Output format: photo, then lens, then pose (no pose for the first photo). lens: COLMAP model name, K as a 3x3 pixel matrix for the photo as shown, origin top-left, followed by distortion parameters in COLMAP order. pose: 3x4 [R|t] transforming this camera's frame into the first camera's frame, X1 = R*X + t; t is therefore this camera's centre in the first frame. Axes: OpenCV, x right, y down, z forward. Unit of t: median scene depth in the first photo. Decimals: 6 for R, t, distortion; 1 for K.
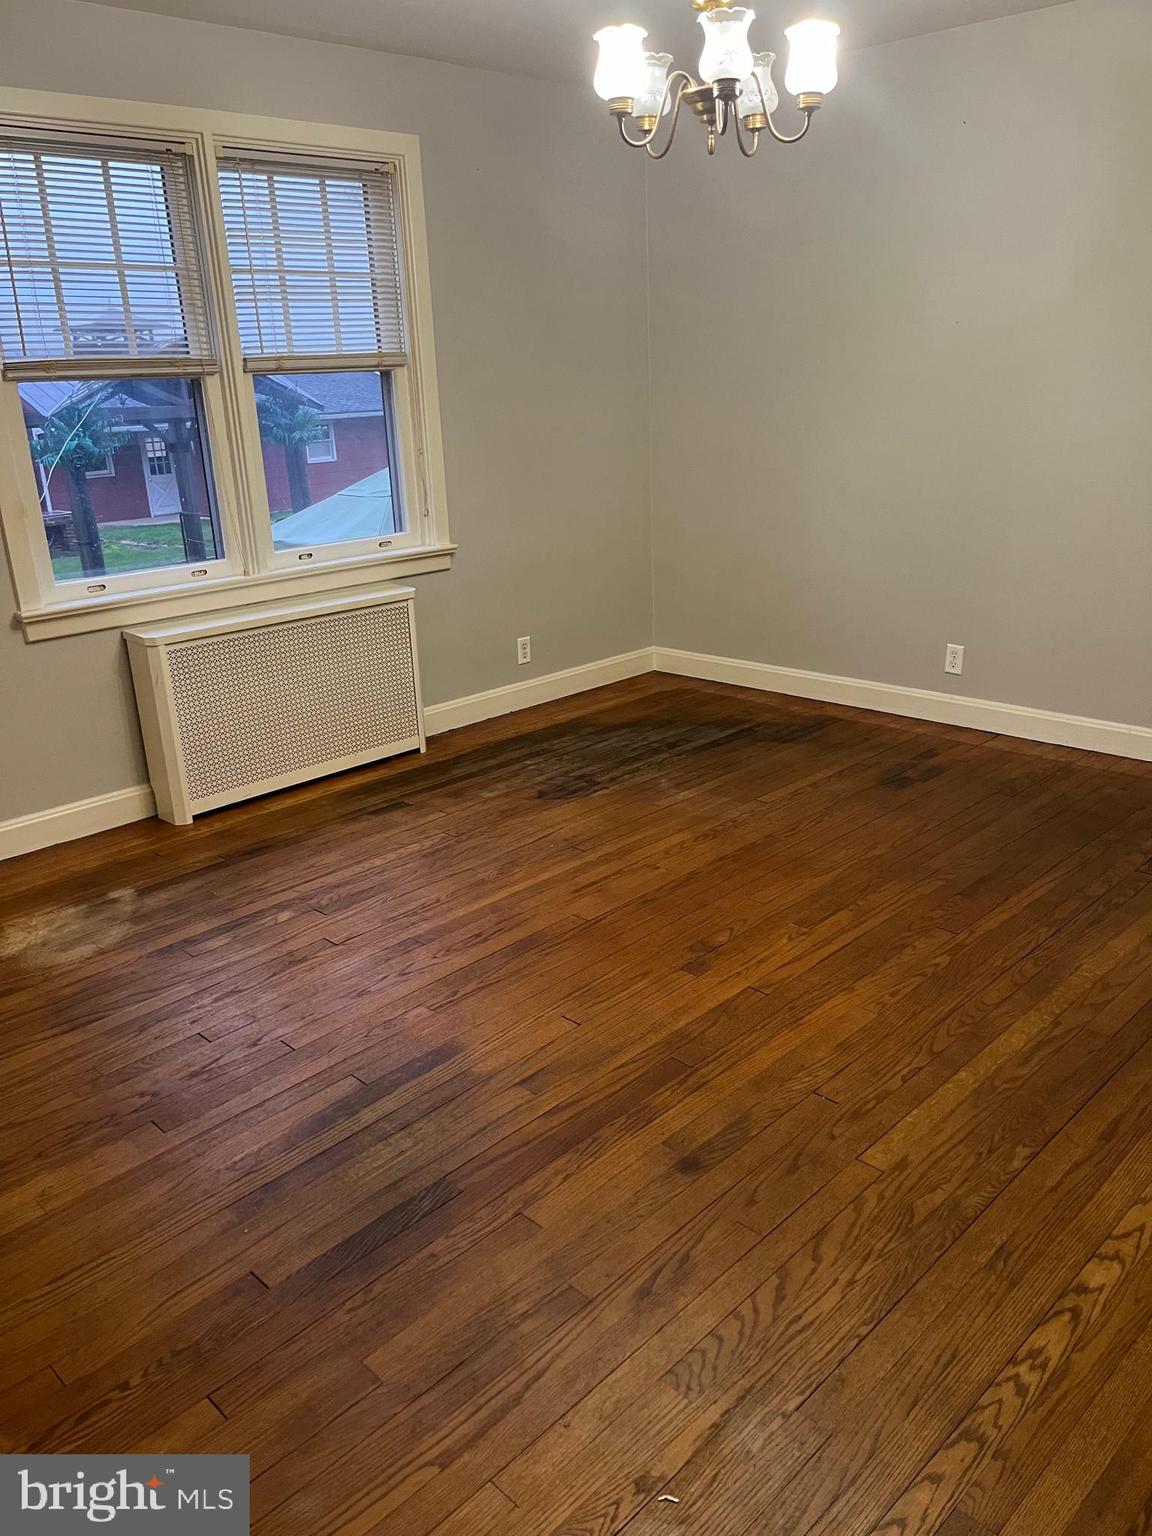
lens RADIAL K [[1165.5, 0, 580.5], [0, 1165.5, 767.3], [0, 0, 1]] dist [0.065871, -0.081675]
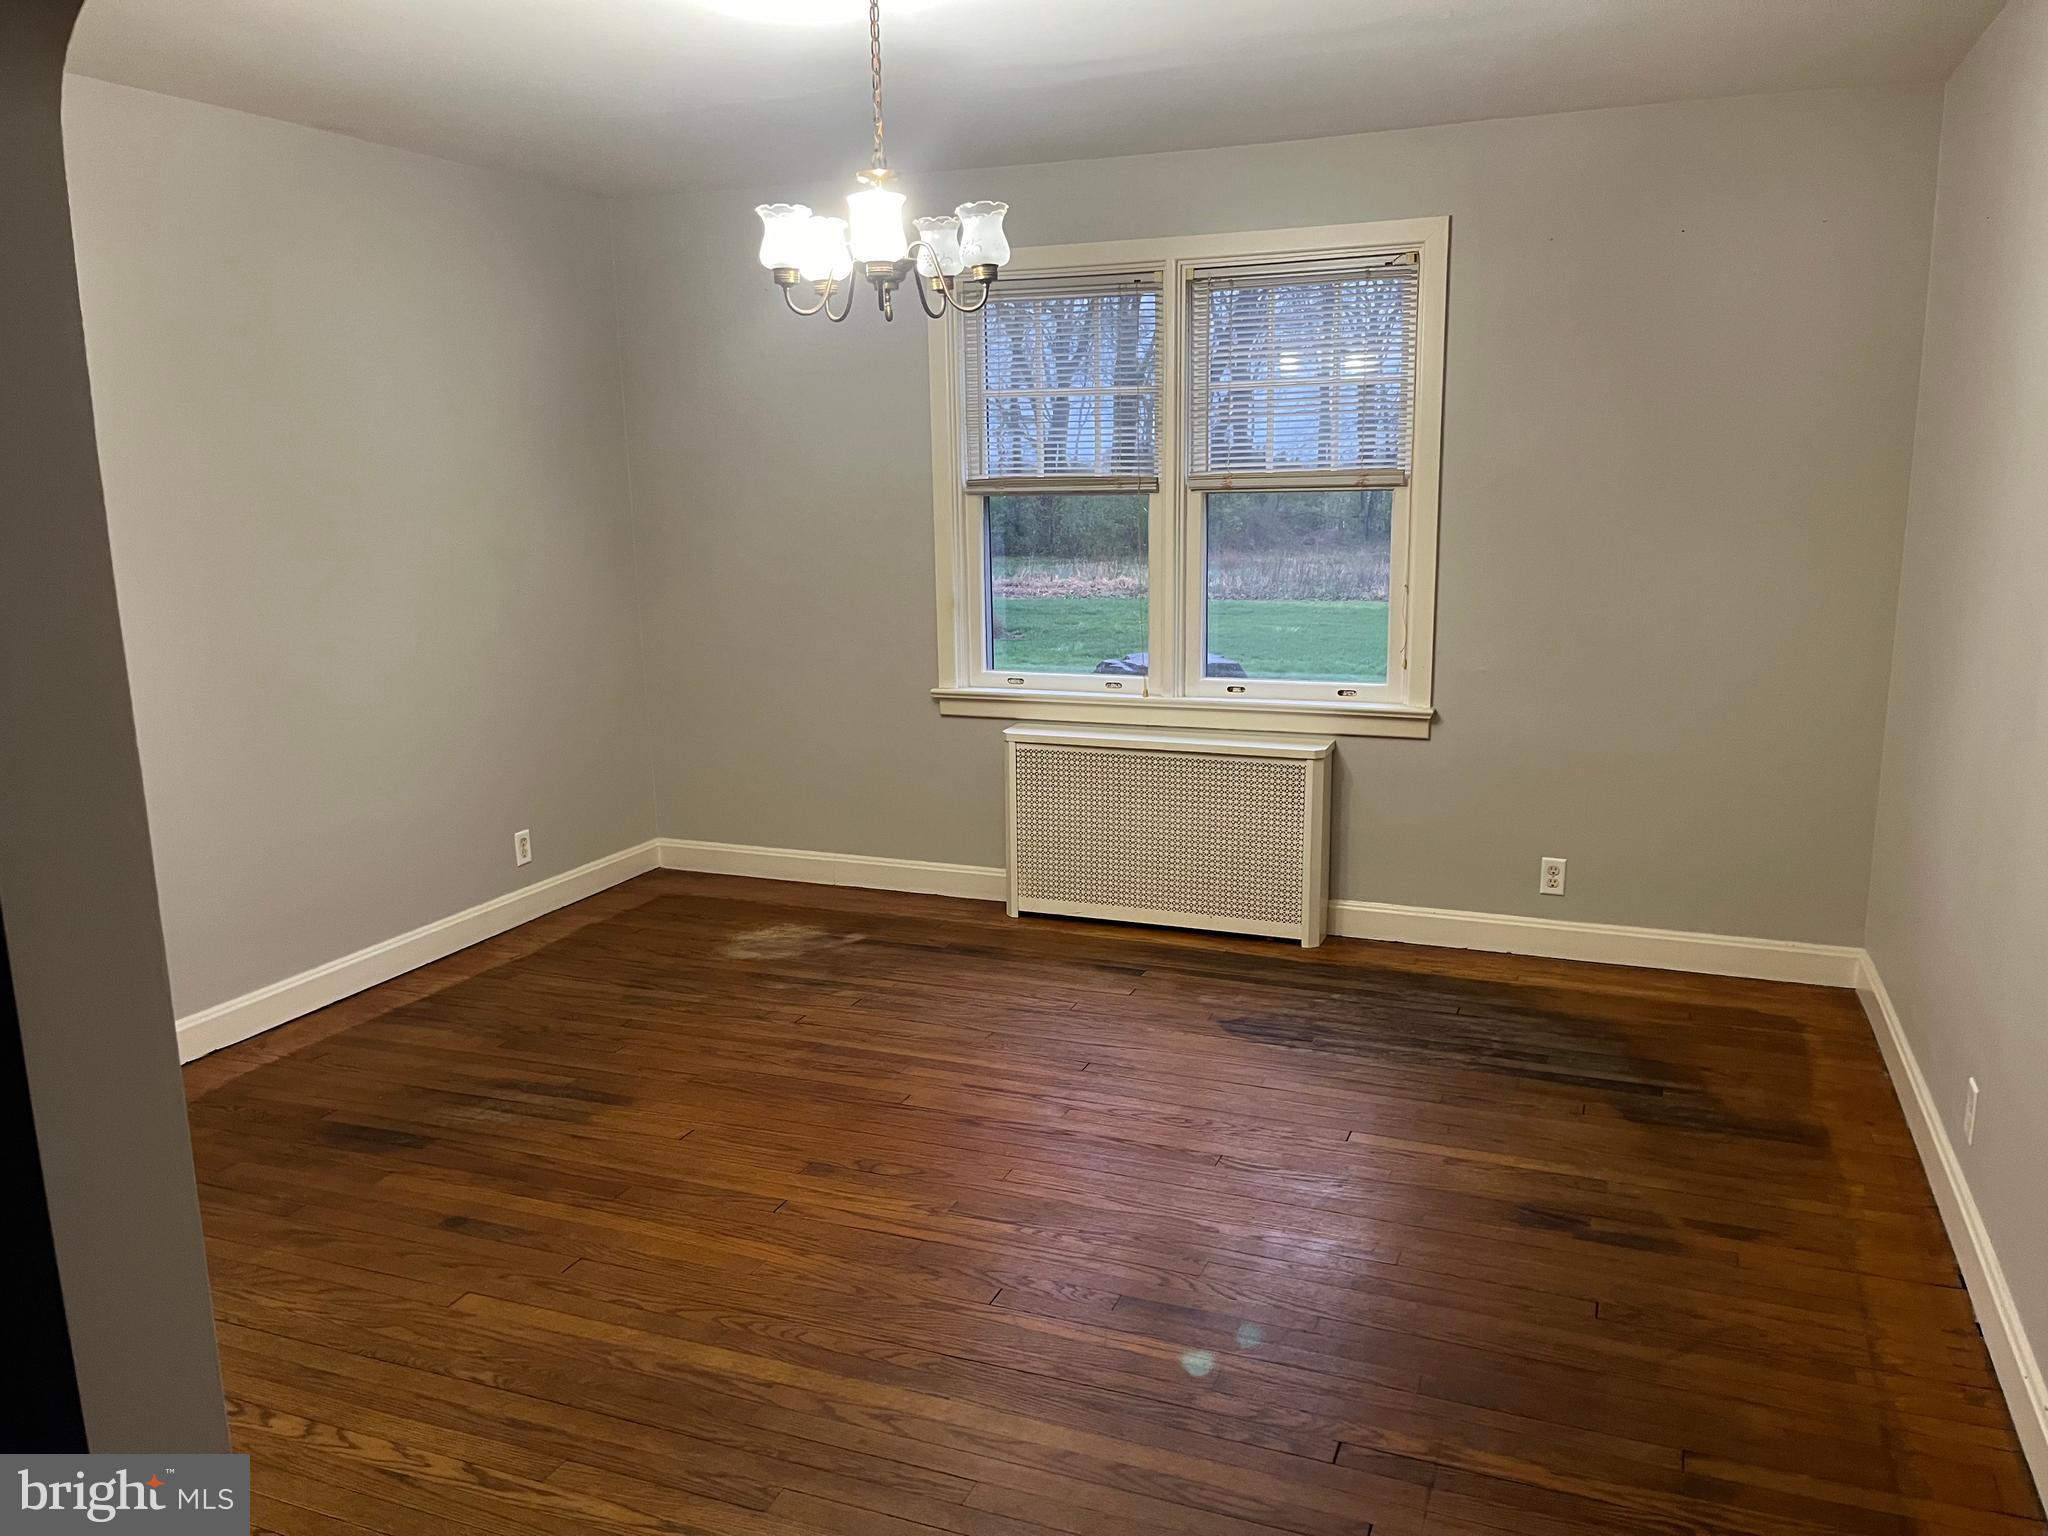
lens RADIAL K [[1554.0, 0, 1036.9], [0, 1554.0, 774.3], [0, 0, 1]] dist [0.065871, -0.081675]
pose [[0.395017, 0.212883, -0.893668, 0.802215], [-0.294424, 0.950805, 0.096353, -0.193523], [0.870216, 0.225056, 0.438262, 0.373872]]
